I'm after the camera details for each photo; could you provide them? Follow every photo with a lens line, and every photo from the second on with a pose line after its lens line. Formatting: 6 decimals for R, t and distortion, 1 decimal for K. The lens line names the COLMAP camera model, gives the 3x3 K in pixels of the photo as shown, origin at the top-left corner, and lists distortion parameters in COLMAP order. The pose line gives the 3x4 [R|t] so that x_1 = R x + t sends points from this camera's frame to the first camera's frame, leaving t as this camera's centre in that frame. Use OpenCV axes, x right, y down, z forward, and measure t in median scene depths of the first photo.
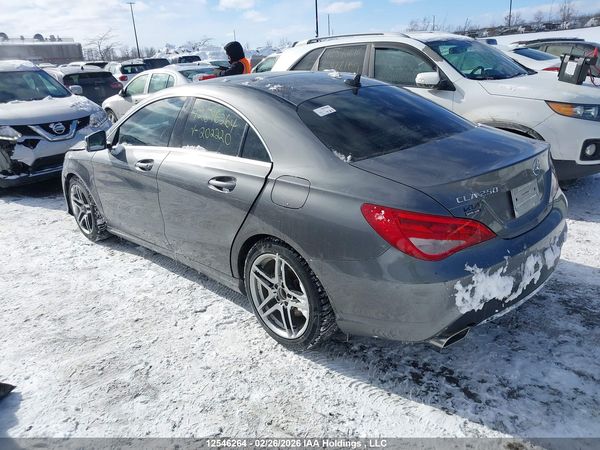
lens RADIAL K [[476.9, 0, 321.0], [0, 476.9, 224.1], [0, 0, 1]] dist [0.048821, -0.057173]
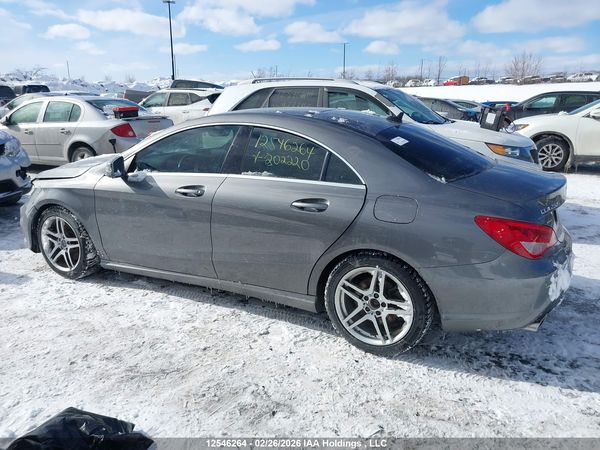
lens RADIAL K [[476.9, 0, 321.0], [0, 476.9, 224.1], [0, 0, 1]] dist [0.048821, -0.057173]
pose [[0.944540, -0.021649, 0.327683, -0.522099], [0.049164, 0.995901, -0.075918, 0.037834], [-0.324696, 0.087817, 0.941733, -0.009185]]
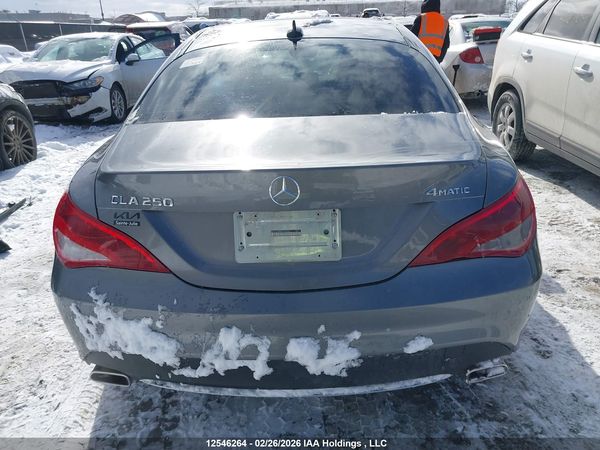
lens RADIAL K [[486.7, 0, 301.5], [0, 486.7, 233.4], [0, 0, 1]] dist [-0.006357, -0.002941]
pose [[0.683081, 0.321647, -0.655701, 0.714627], [-0.257272, 0.946223, 0.196144, -0.159102], [0.683529, 0.034711, 0.729098, 0.506085]]
